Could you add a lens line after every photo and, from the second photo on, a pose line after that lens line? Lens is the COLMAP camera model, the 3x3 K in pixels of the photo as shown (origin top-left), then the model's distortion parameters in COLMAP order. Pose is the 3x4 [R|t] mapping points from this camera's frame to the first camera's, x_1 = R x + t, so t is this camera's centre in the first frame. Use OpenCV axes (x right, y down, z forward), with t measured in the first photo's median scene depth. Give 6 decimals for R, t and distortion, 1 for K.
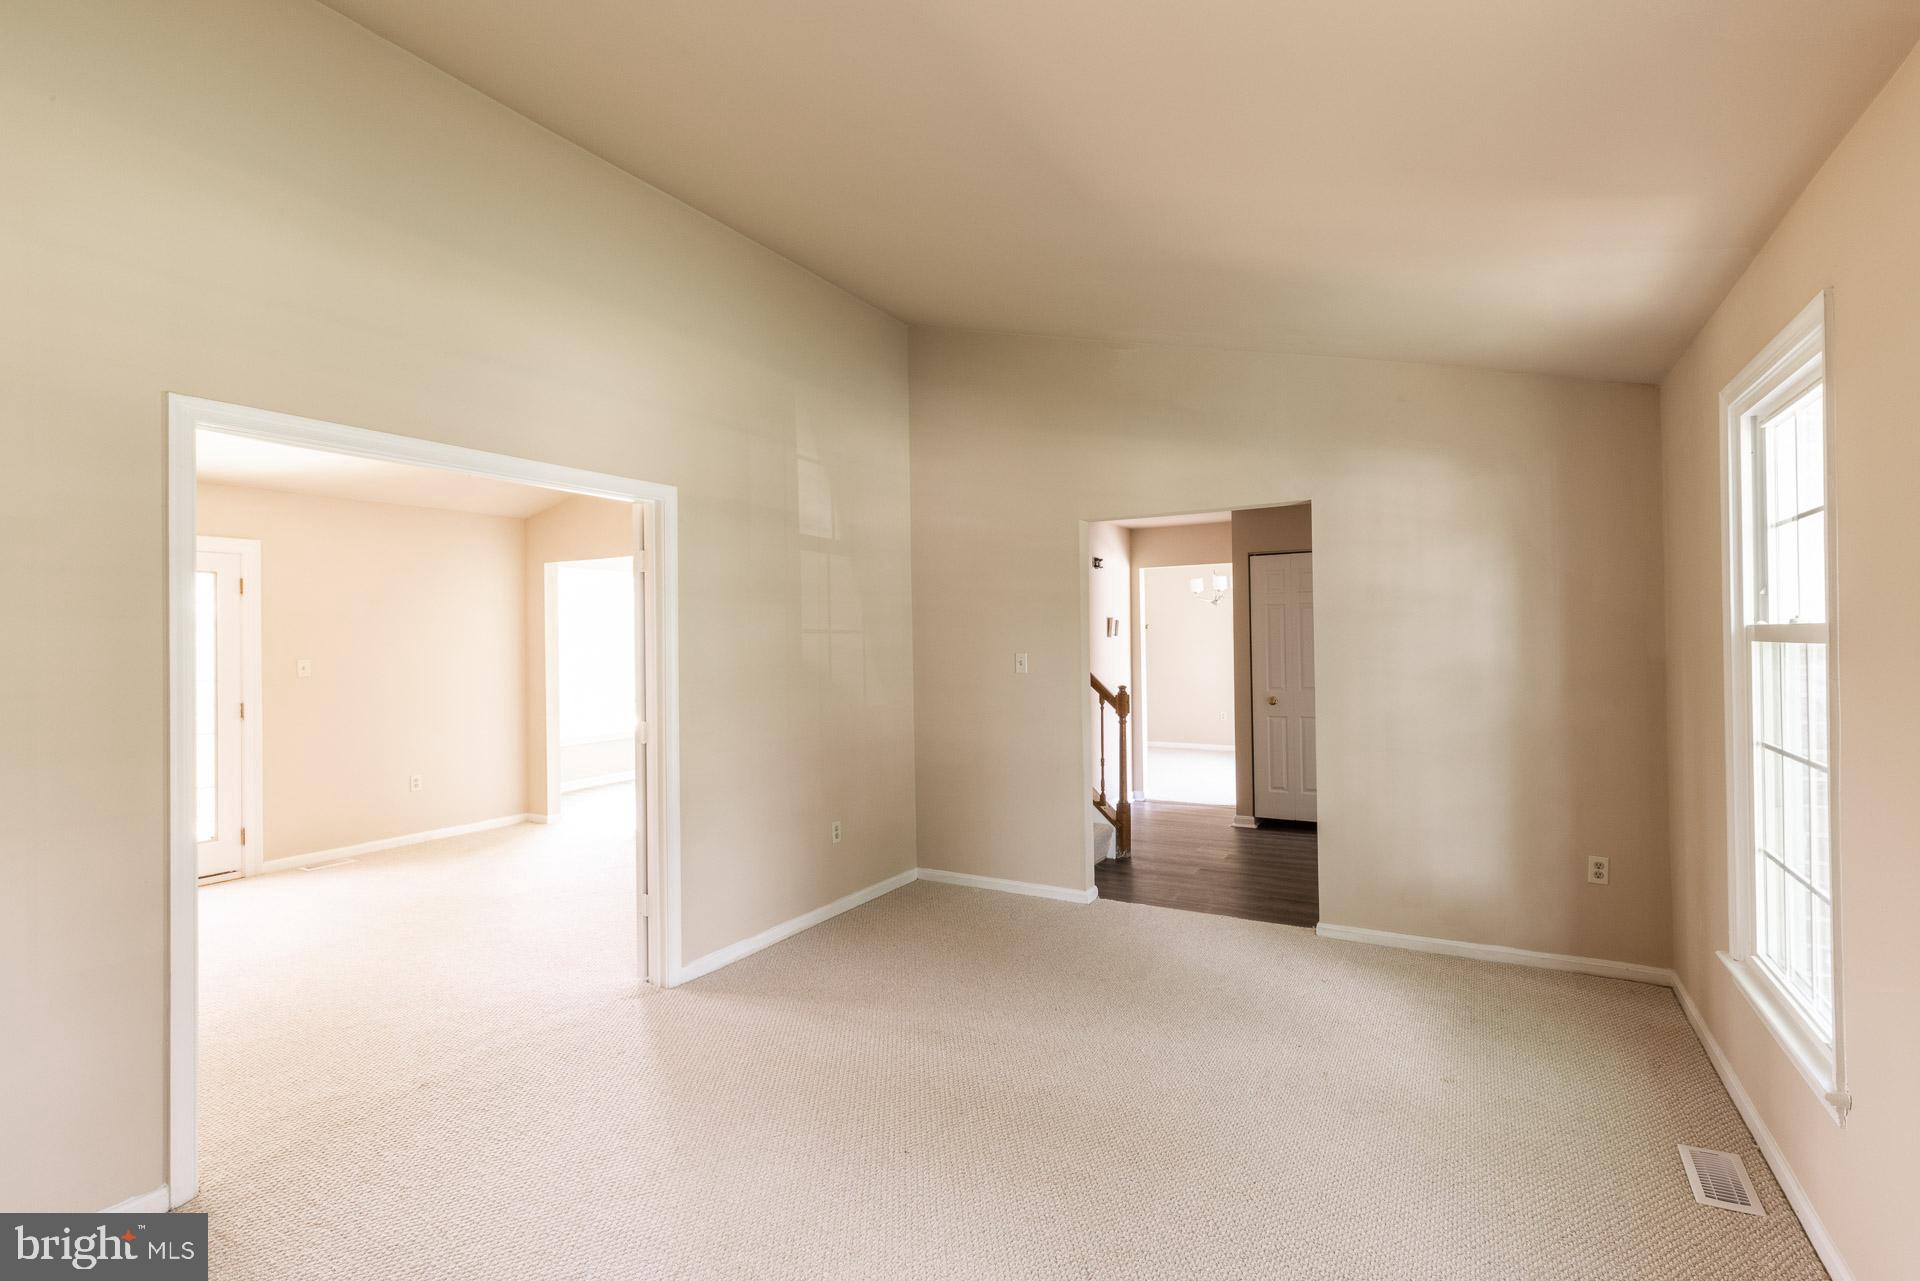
lens RADIAL K [[856.3, 0, 963.9], [0, 856.3, 630.2], [0, 0, 1]] dist [0.007210, -0.000581]
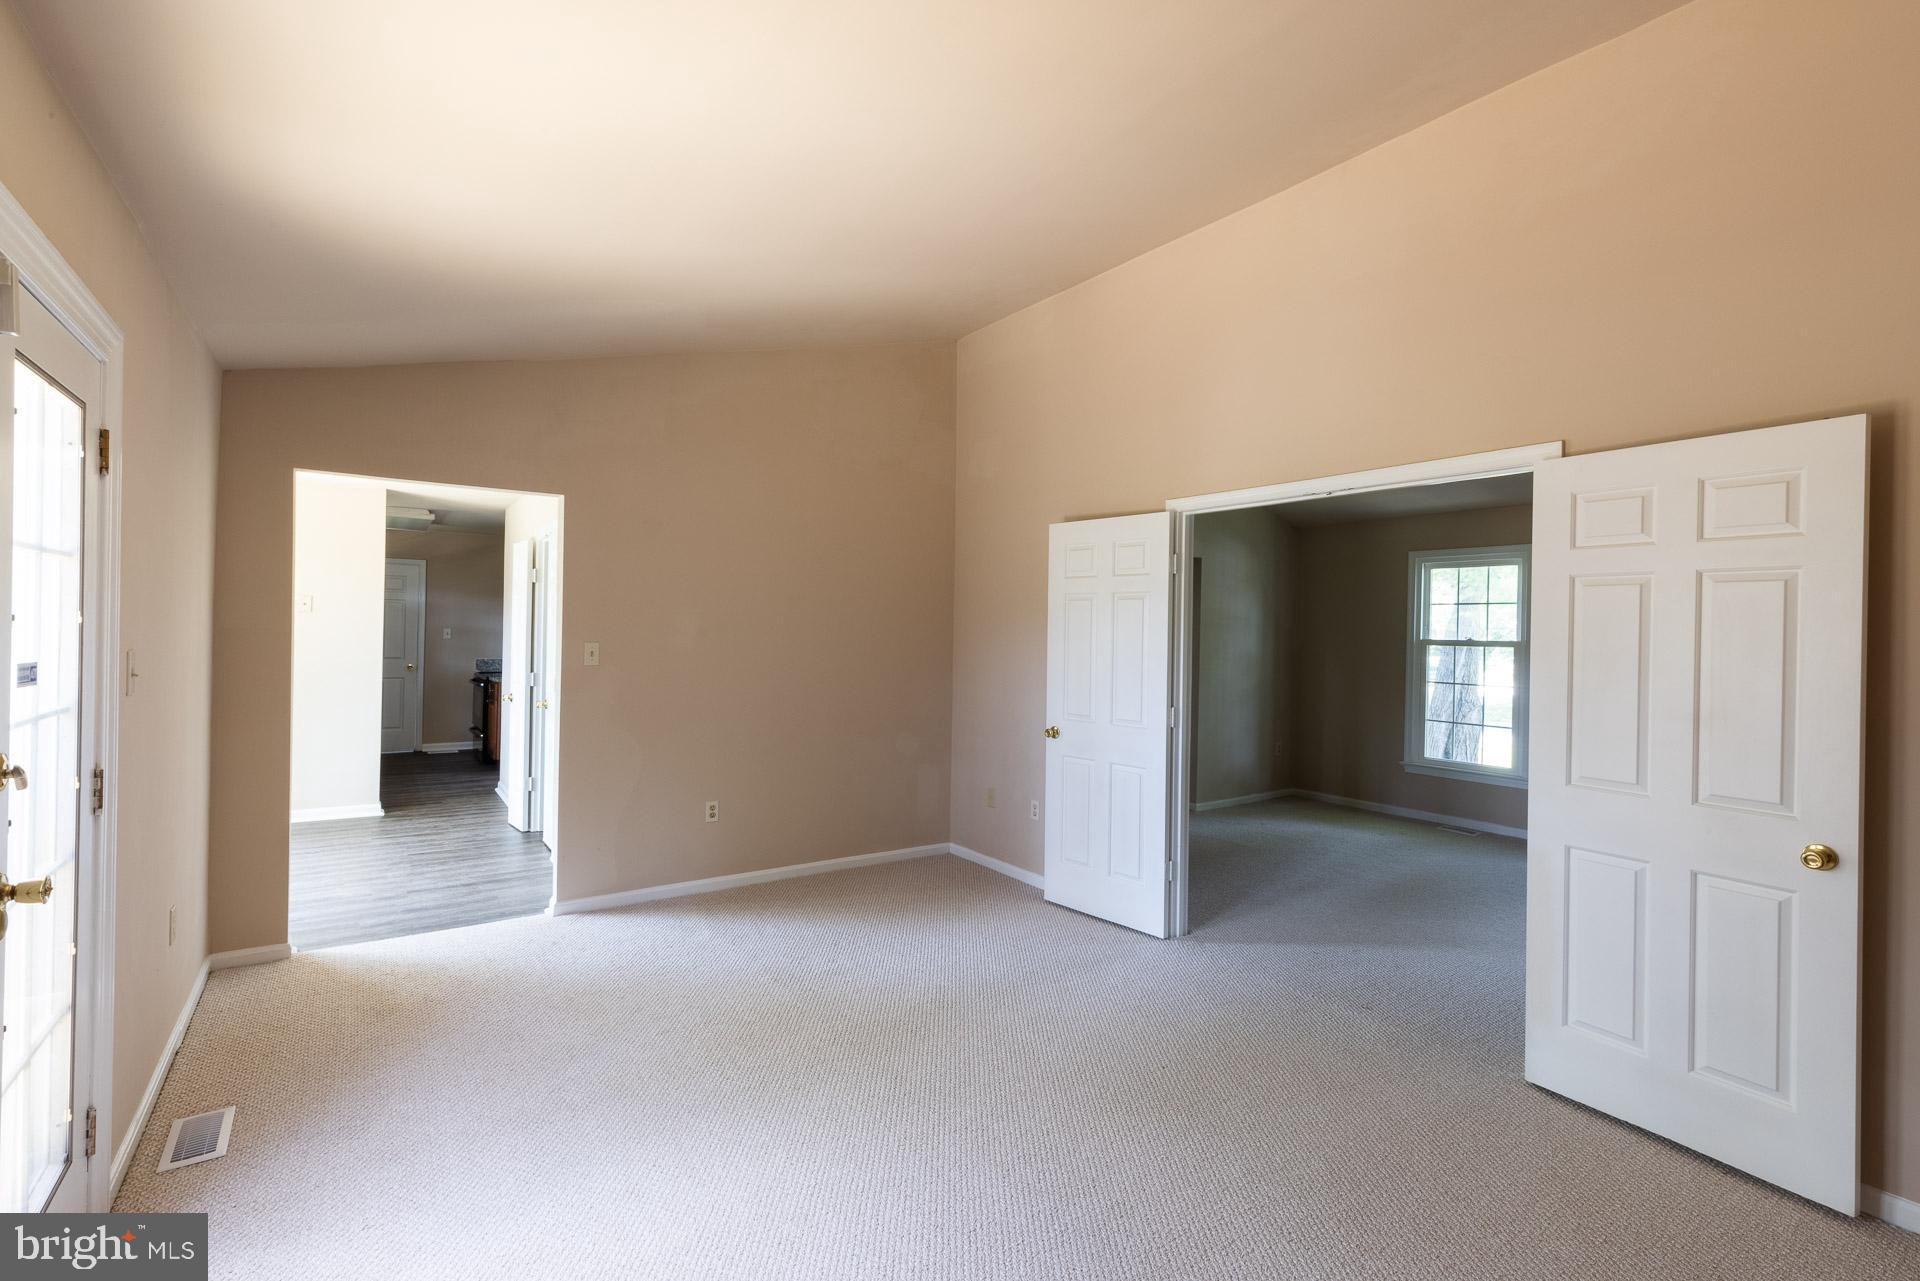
lens RADIAL K [[844.6, 0, 959.5], [0, 844.6, 629.0], [0, 0, 1]] dist [0.001095, -0.000045]
pose [[0.446957, 0.022009, 0.894285, -1.289468], [-0.034478, 0.999378, -0.007363, 0.018879], [-0.893891, -0.027542, 0.447438, 0.658540]]
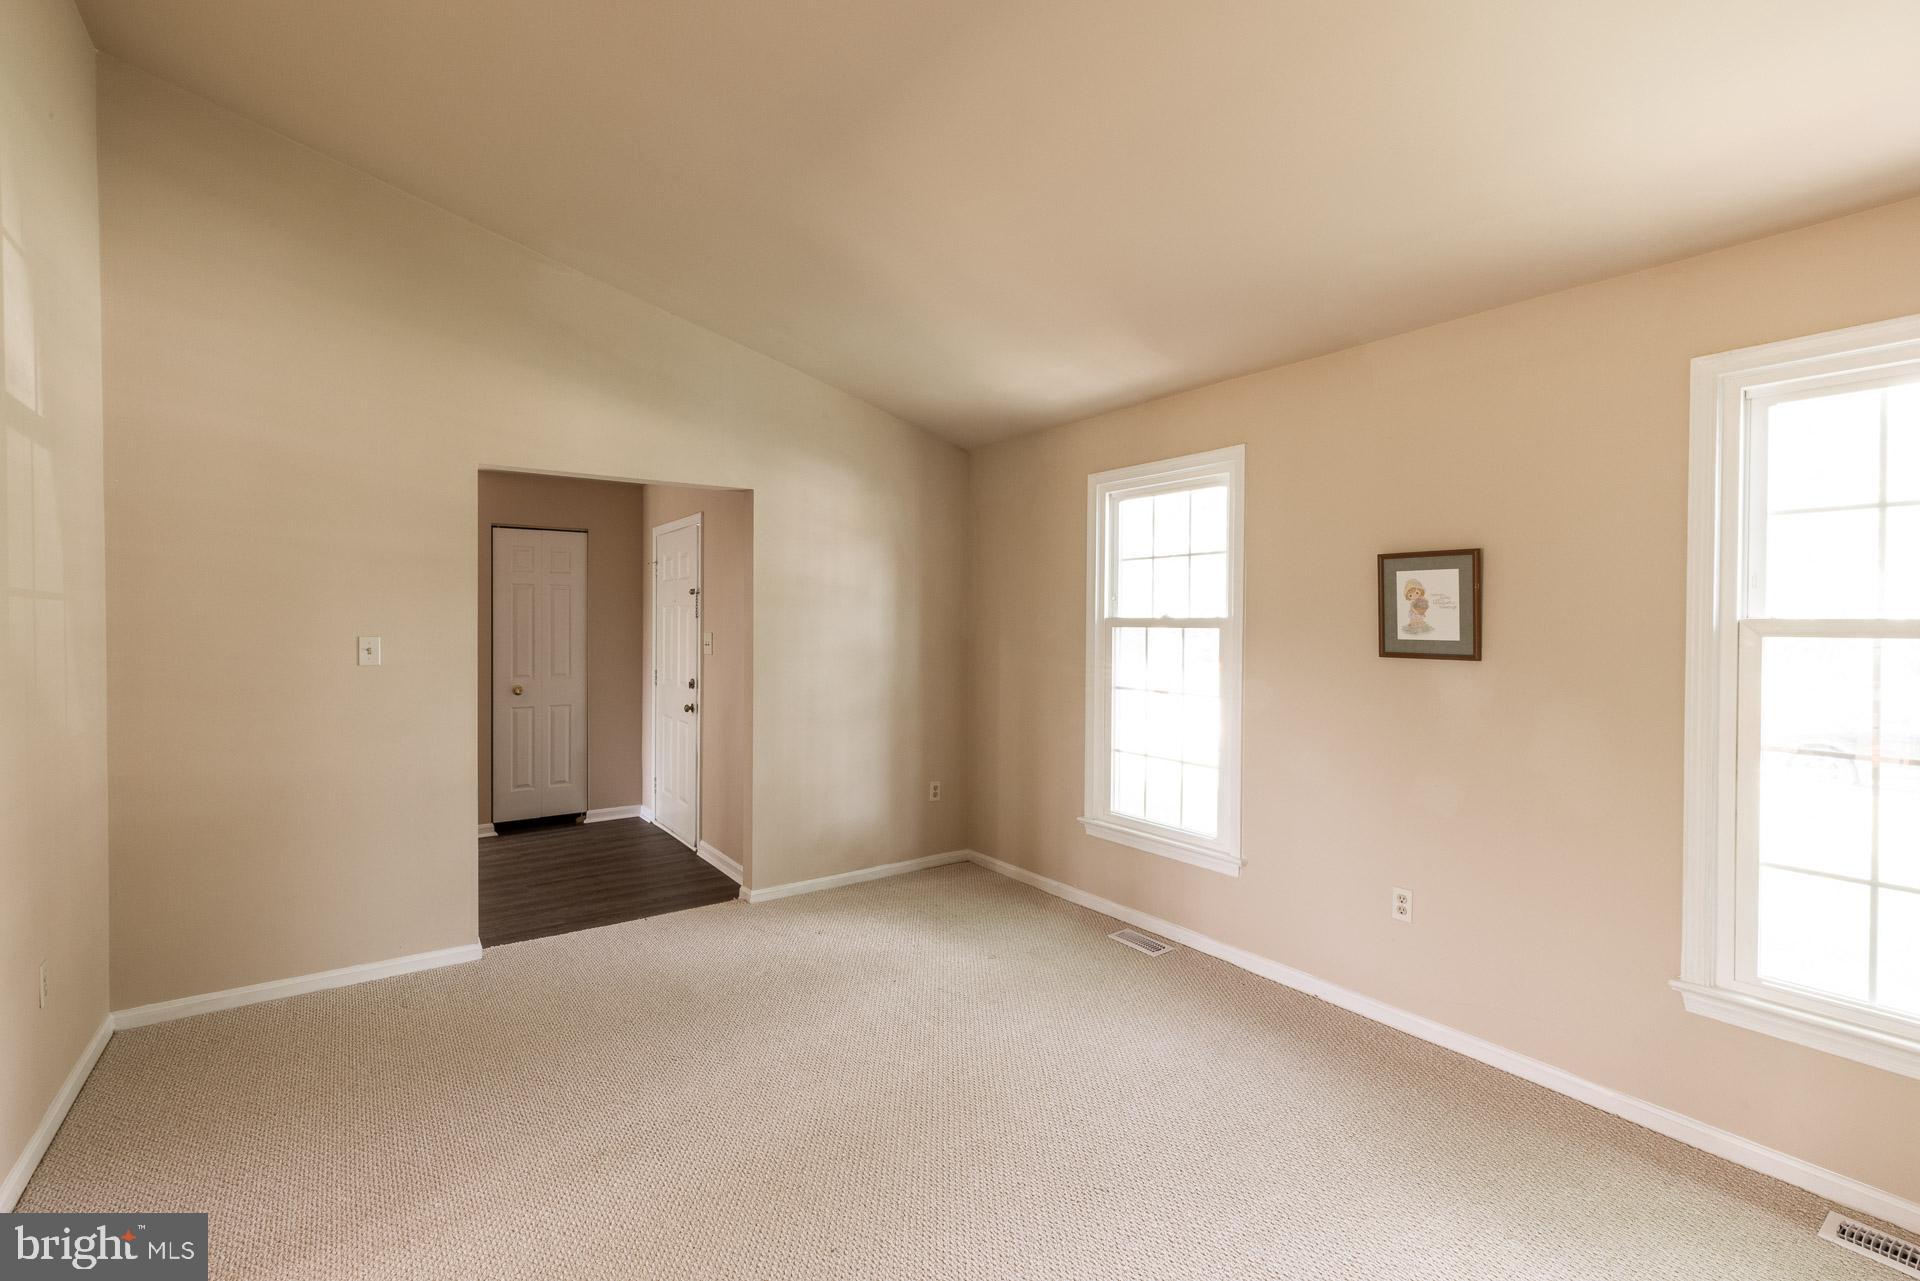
lens RADIAL K [[856.3, 0, 963.9], [0, 856.3, 630.2], [0, 0, 1]] dist [0.007210, -0.000581]
pose [[0.430543, 0.006096, 0.902549, -0.423258], [-0.020134, 0.999793, 0.002852, 0.011790], [-0.902345, -0.019400, 0.430577, 0.314091]]
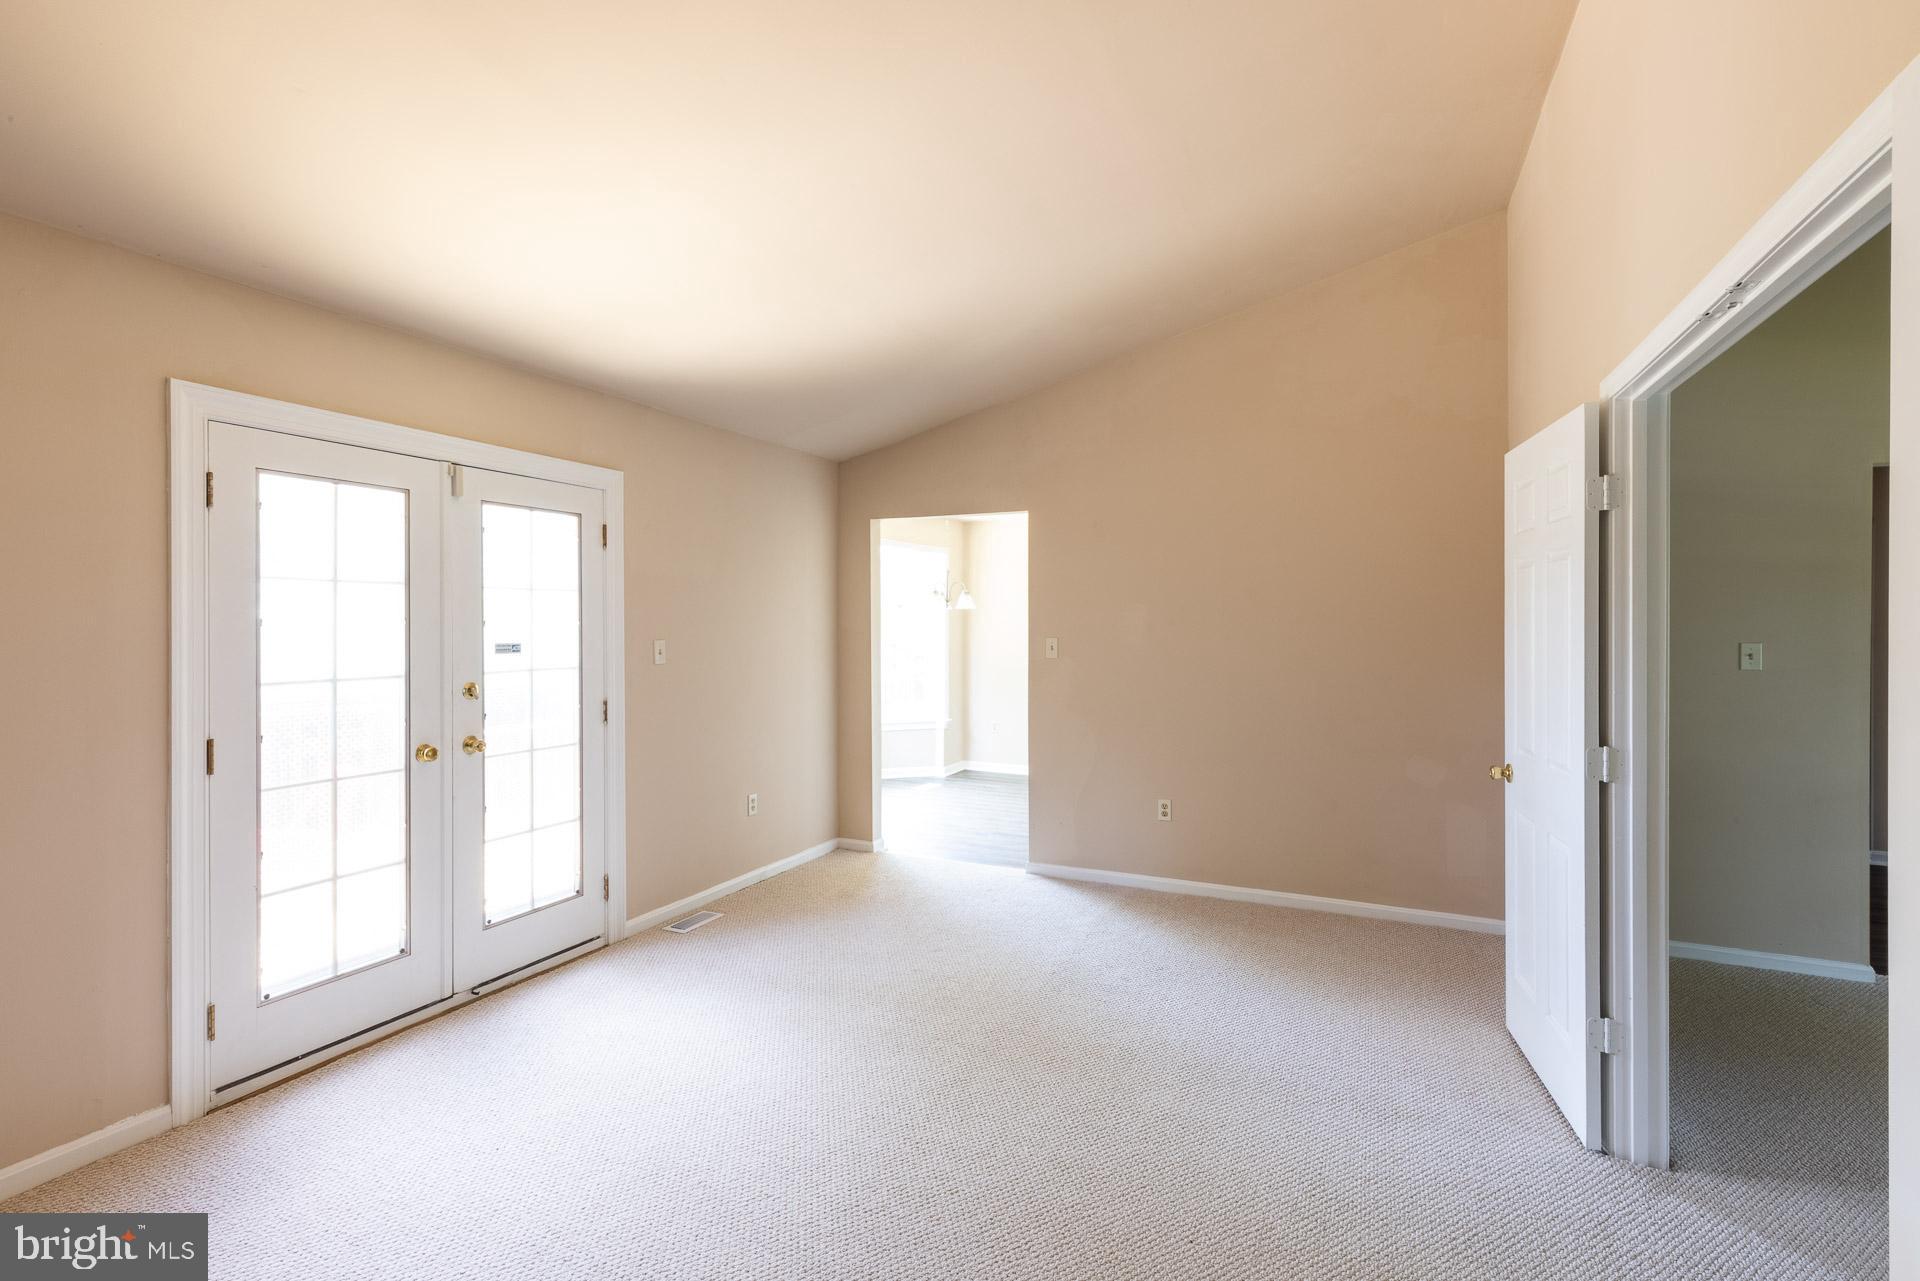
lens RADIAL K [[865.4, 0, 957.7], [0, 865.4, 628.7], [0, 0, 1]] dist [0.005154, 0.000001]
pose [[0.997251, 0.012231, 0.073080, -0.801660], [-0.013322, 0.999807, 0.014457, 0.015211], [-0.072889, -0.015391, 0.997221, 0.357114]]
